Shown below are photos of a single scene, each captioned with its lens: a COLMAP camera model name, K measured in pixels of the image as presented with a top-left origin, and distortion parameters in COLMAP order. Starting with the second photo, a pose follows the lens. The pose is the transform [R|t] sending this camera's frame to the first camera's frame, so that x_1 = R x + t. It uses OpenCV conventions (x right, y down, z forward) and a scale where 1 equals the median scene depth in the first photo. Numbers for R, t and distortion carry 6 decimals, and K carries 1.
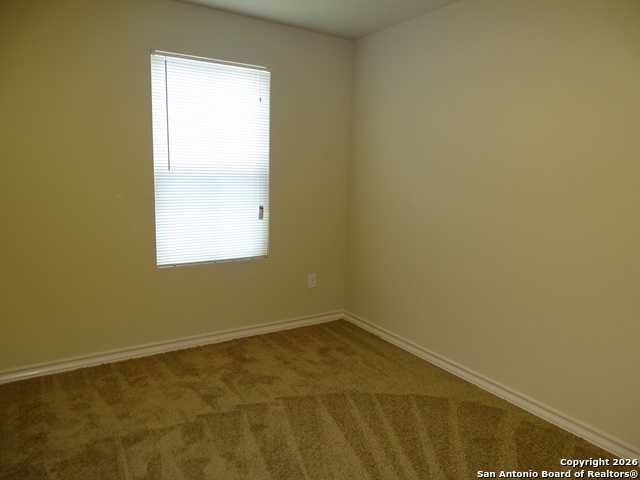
lens RADIAL K [[399.7, 0, 401.8], [0, 399.7, 226.7], [0, 0, 1]] dist [-0.003943, -0.000458]
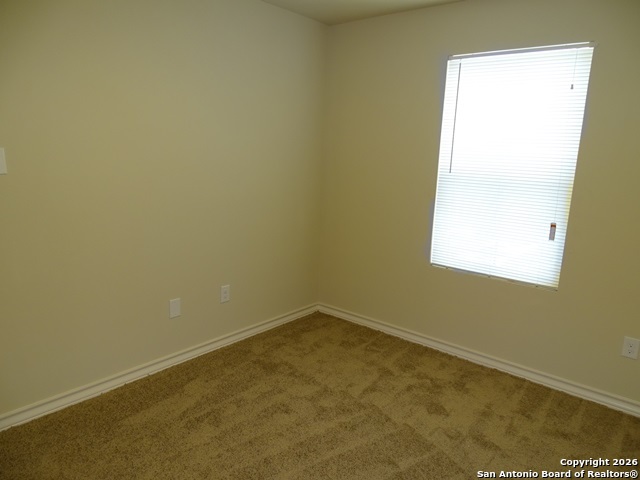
lens RADIAL K [[455.9, 0, 319.8], [0, 455.9, 236.8], [0, 0, 1]] dist [-0.001644, -0.001088]
pose [[0.293116, 0.164392, -0.941838, 0.425803], [-0.175708, 0.977590, 0.115949, -0.058226], [0.939793, 0.131502, 0.315432, 0.342555]]
